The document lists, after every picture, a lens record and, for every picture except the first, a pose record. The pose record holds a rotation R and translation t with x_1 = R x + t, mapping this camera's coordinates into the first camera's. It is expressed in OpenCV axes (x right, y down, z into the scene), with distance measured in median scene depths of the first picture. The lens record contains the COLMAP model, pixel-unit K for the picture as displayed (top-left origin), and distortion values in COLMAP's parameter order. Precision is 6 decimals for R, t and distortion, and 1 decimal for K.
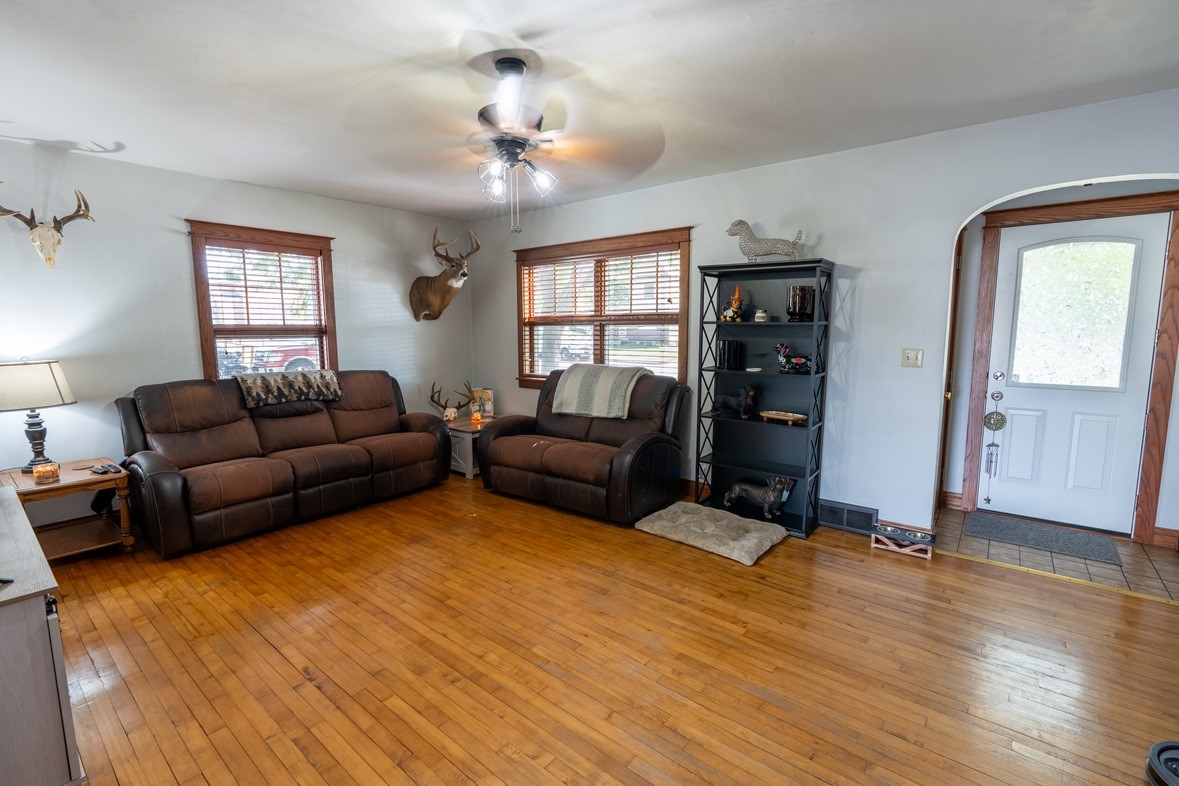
lens RADIAL K [[529.1, 0, 590.4], [0, 529.1, 391.6], [0, 0, 1]] dist [-0.008303, 0.002415]
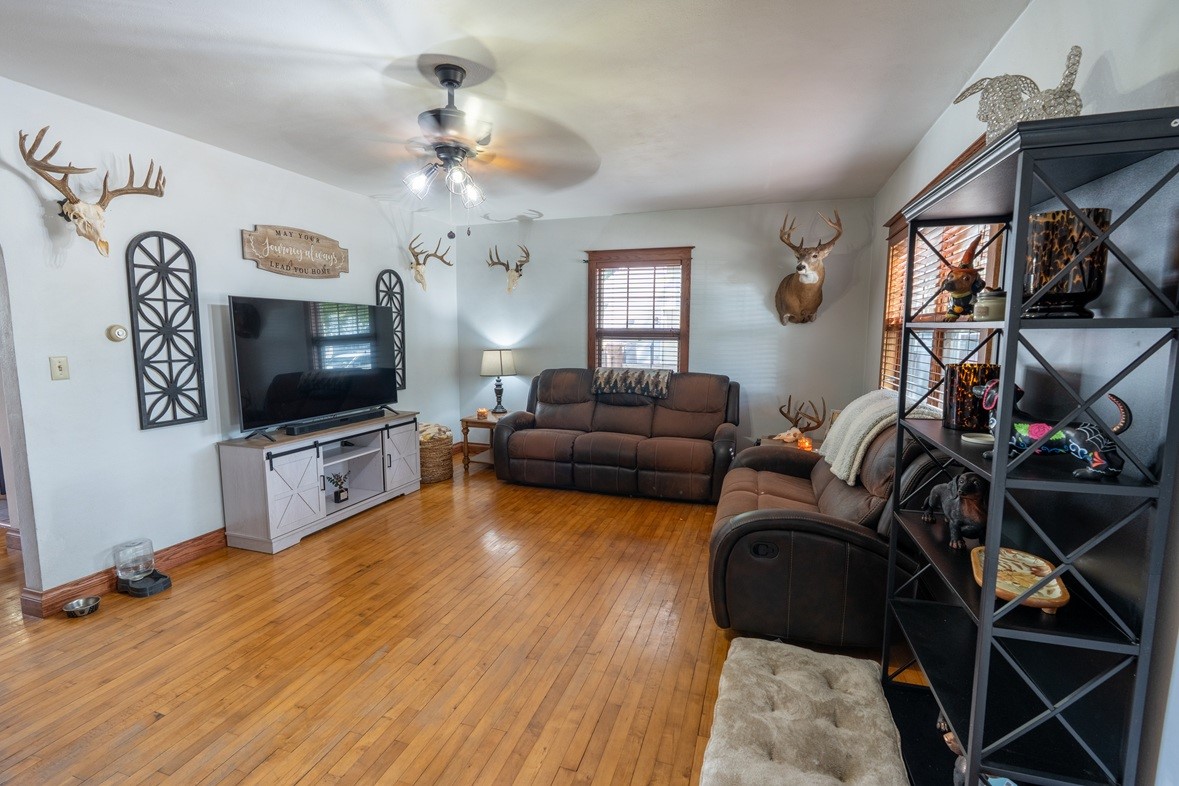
lens RADIAL K [[529.1, 0, 585.7], [0, 529.1, 392.2], [0, 0, 1]] dist [-0.008303, 0.002415]
pose [[0.348872, 0.112323, -0.930415, 0.595326], [-0.121777, 0.989808, 0.073831, -0.071258], [0.929225, 0.087546, 0.358995, 0.585915]]
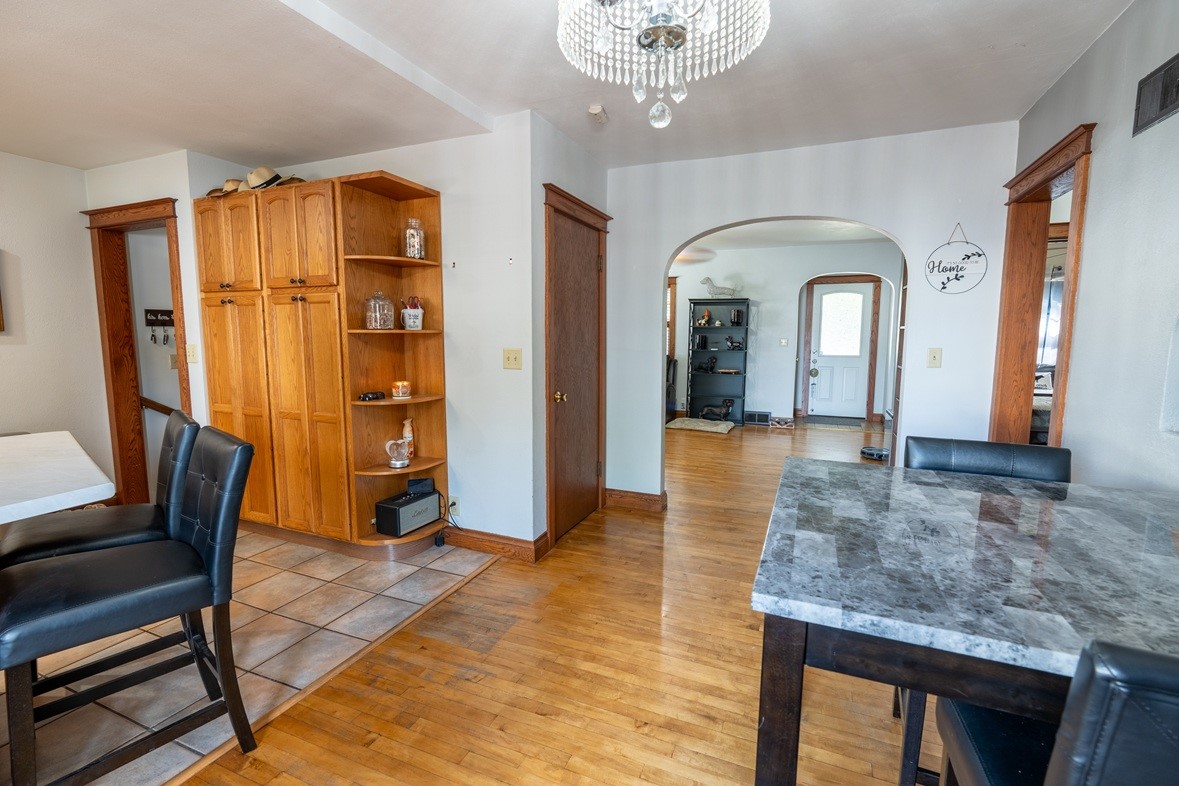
lens RADIAL K [[529.1, 0, 589.5], [0, 529.1, 390.7], [0, 0, 1]] dist [-0.008303, 0.002415]
pose [[0.961477, -0.023381, 0.273888, -0.716155], [0.027507, 0.999558, -0.011234, 0.127940], [-0.273504, 0.018335, 0.961696, -0.834403]]
